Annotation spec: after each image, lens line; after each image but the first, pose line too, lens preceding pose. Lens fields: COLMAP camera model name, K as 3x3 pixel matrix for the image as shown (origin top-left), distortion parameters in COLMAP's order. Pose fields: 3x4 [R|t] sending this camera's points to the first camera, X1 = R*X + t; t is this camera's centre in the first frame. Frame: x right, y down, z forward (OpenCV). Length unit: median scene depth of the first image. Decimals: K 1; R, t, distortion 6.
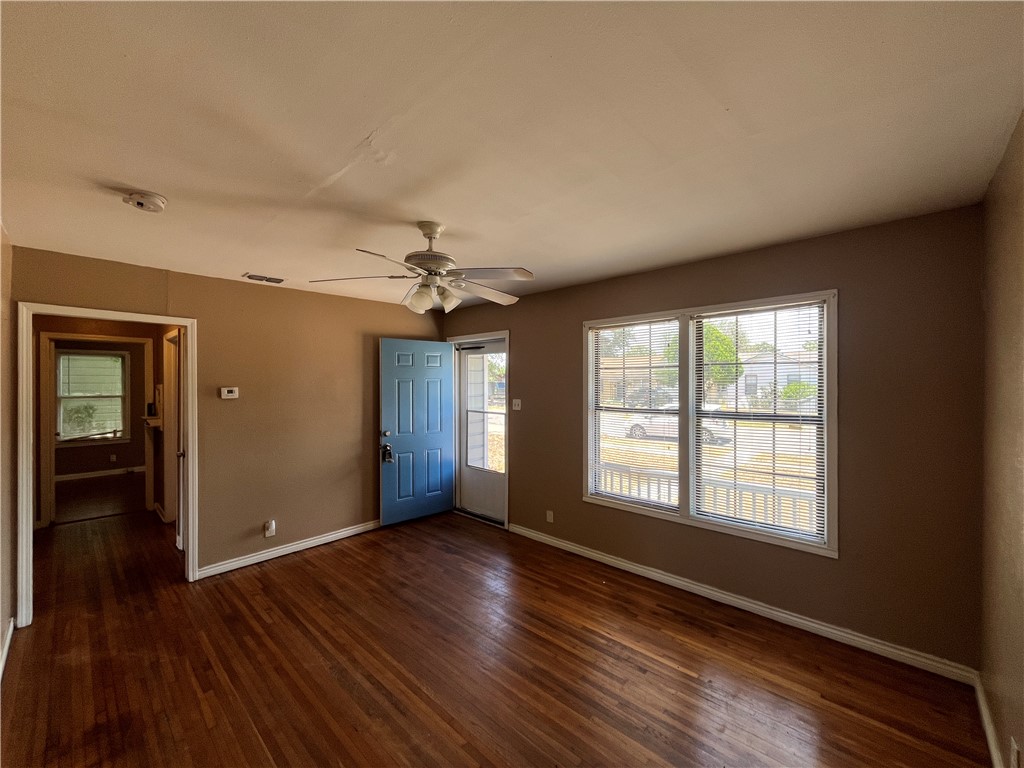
lens RADIAL K [[414.3, 0, 511.8], [0, 414.3, 381.5], [0, 0, 1]] dist [-0.001059, -0.000109]
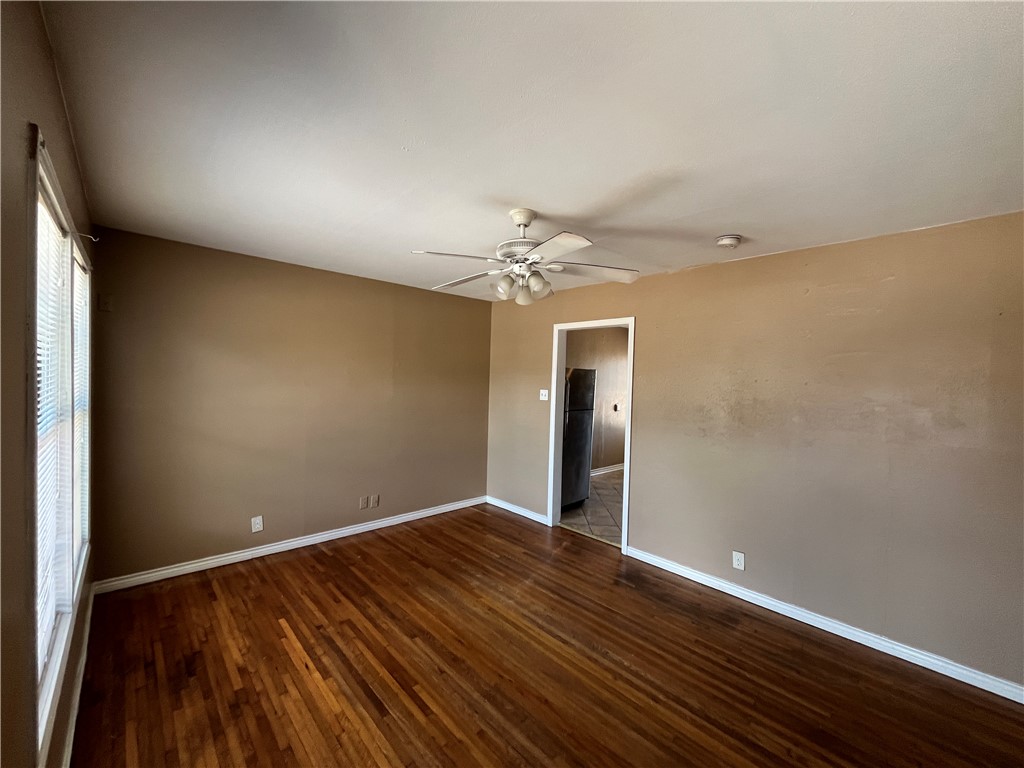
lens RADIAL K [[414.3, 0, 510.8], [0, 414.3, 384.0], [0, 0, 1]] dist [-0.001059, -0.000109]
pose [[-0.997584, -0.028186, 0.063492, -0.236047], [-0.026575, 0.999307, 0.026072, 0.002614], [-0.064183, 0.024321, -0.997642, 1.963516]]
